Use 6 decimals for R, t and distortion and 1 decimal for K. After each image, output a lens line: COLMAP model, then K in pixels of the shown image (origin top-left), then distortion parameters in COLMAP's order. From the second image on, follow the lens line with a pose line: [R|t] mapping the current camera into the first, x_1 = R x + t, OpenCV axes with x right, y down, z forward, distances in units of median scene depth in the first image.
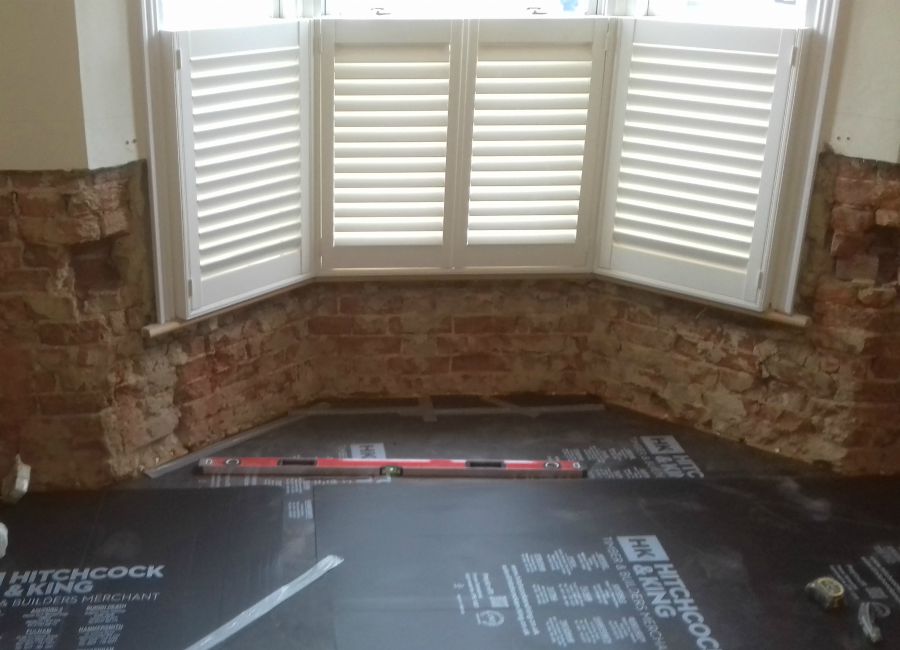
lens RADIAL K [[1036.7, 0, 450.0], [0, 1036.7, 325.0], [0, 0, 1]] dist [-0.009140, -0.008918]
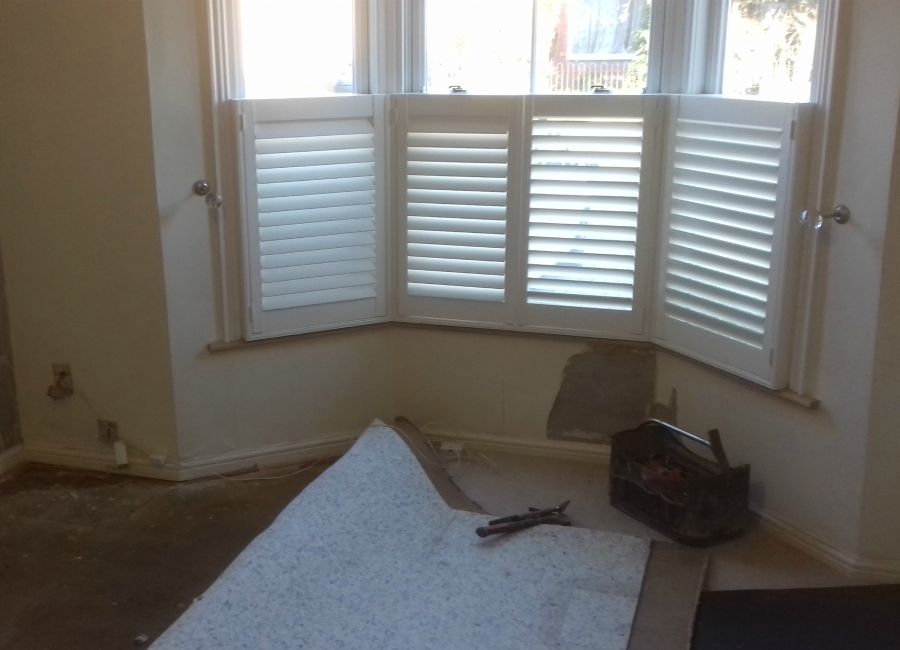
lens RADIAL K [[1036.7, 0, 450.0], [0, 1036.7, 325.0], [0, 0, 1]] dist [-0.009140, -0.008918]
pose [[0.925441, 0.085253, -0.369176, 0.372362], [-0.118168, 0.990701, -0.067440, 0.028314], [0.359993, 0.106036, 0.926909, -0.016786]]
